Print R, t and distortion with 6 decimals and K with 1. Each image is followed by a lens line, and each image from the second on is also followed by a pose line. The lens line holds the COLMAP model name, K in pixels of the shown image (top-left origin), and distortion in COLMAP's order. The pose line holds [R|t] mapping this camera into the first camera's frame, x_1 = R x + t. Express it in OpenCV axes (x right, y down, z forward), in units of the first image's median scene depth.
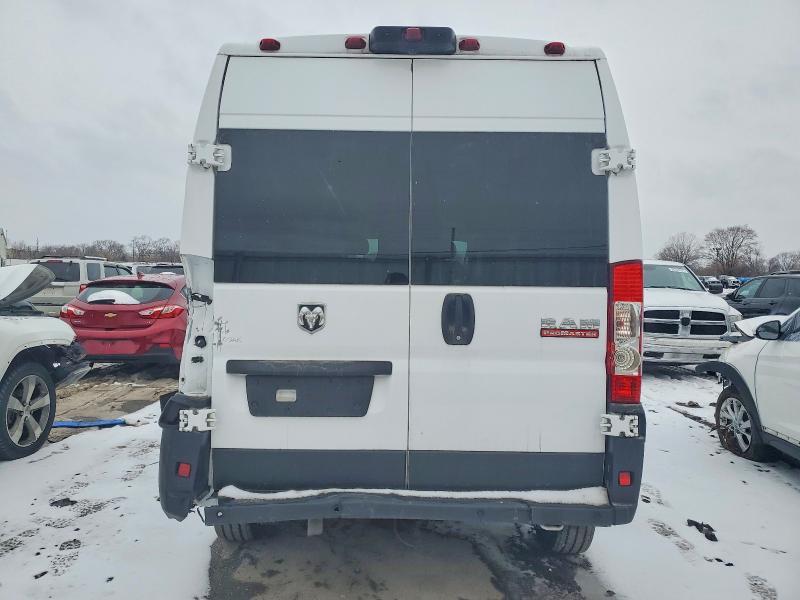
lens RADIAL K [[615.1, 0, 394.4], [0, 615.1, 295.5], [0, 0, 1]] dist [0.030093, 0.004342]
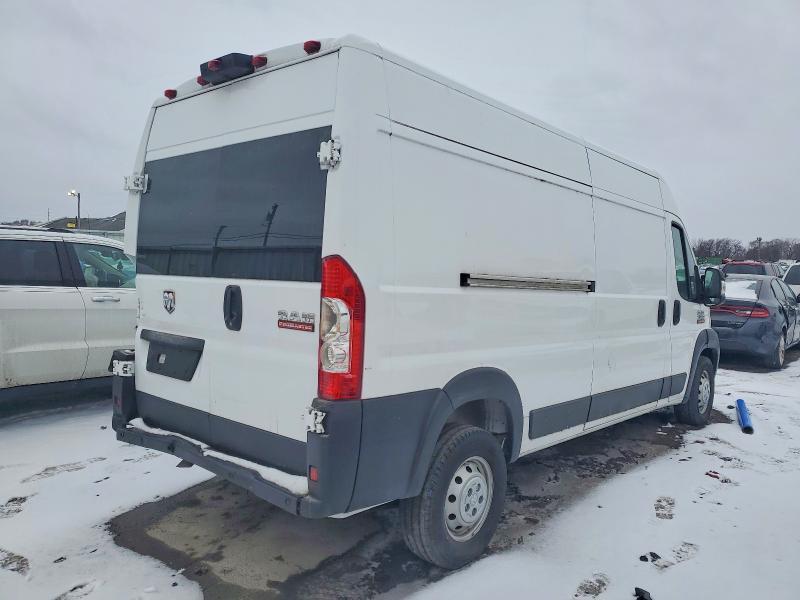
lens RADIAL K [[615.1, 0, 398.8], [0, 615.1, 304.4], [0, 0, 1]] dist [0.030093, 0.004342]
pose [[0.745646, 0.041039, -0.665078, 1.098558], [-0.023307, 0.999097, 0.035520, -0.015092], [0.665935, -0.010985, 0.745929, 0.342783]]
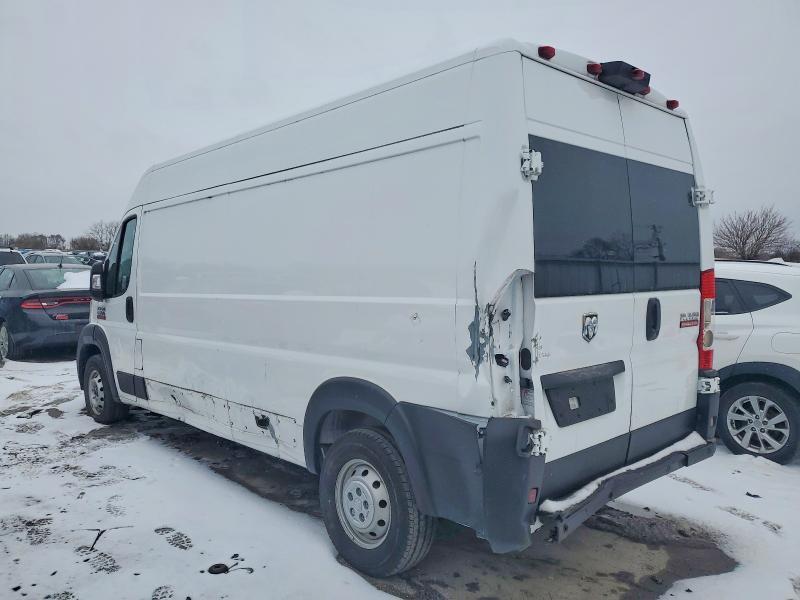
lens RADIAL K [[615.1, 0, 398.7], [0, 615.1, 302.6], [0, 0, 1]] dist [0.030093, 0.004342]
pose [[0.731629, -0.051464, 0.679758, -1.097468], [0.014327, 0.998087, 0.060143, -0.074396], [-0.681553, -0.034263, 0.730966, 0.443376]]
